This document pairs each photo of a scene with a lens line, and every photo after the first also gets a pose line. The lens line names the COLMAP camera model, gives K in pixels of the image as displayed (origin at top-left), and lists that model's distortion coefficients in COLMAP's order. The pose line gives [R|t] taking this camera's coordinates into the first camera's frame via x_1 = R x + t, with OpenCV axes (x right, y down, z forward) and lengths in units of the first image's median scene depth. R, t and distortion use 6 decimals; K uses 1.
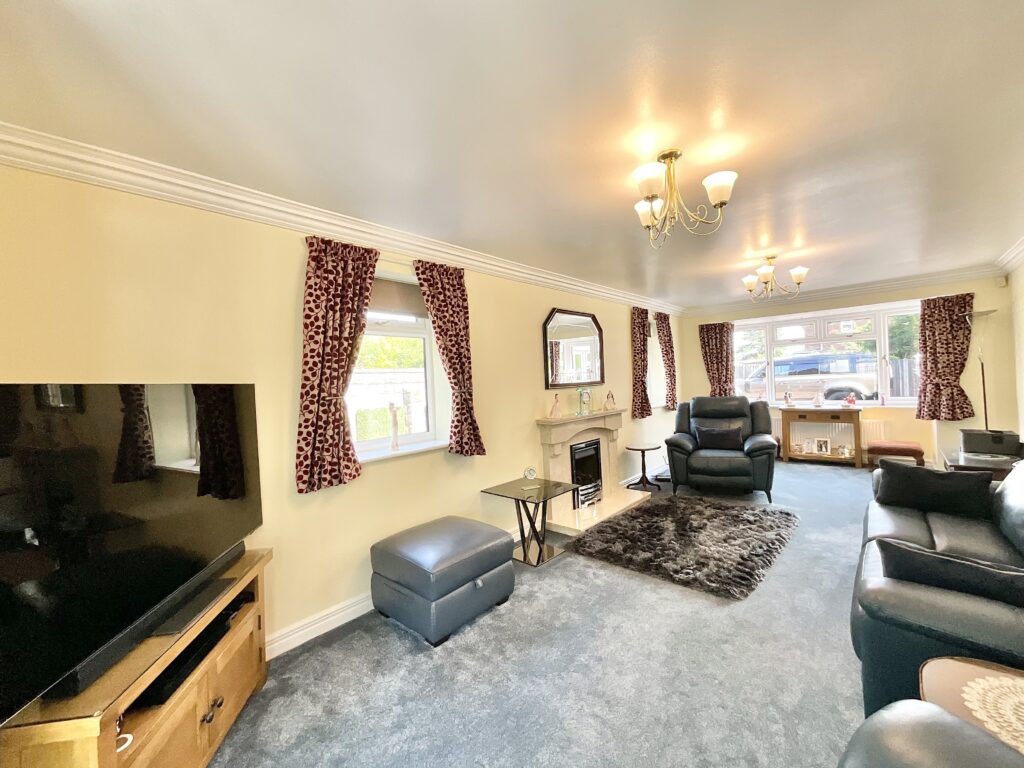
lens RADIAL K [[413.1, 0, 509.7], [0, 413.1, 386.4], [0, 0, 1]] dist [-0.003651, -0.000028]
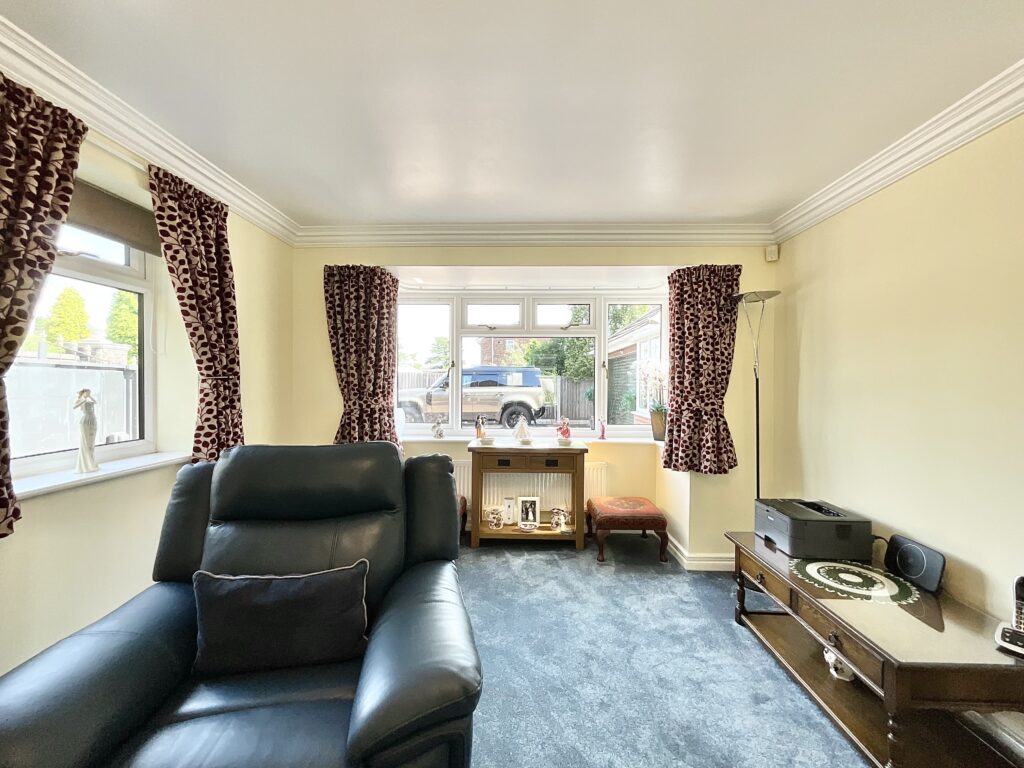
lens RADIAL K [[413.1, 0, 510.8], [0, 413.1, 384.6], [0, 0, 1]] dist [-0.003651, -0.000028]
pose [[0.760875, 0.044138, 0.647396, 0.376099], [-0.031598, 0.999021, -0.030974, -0.014213], [-0.648129, 0.003111, 0.761524, 0.605145]]
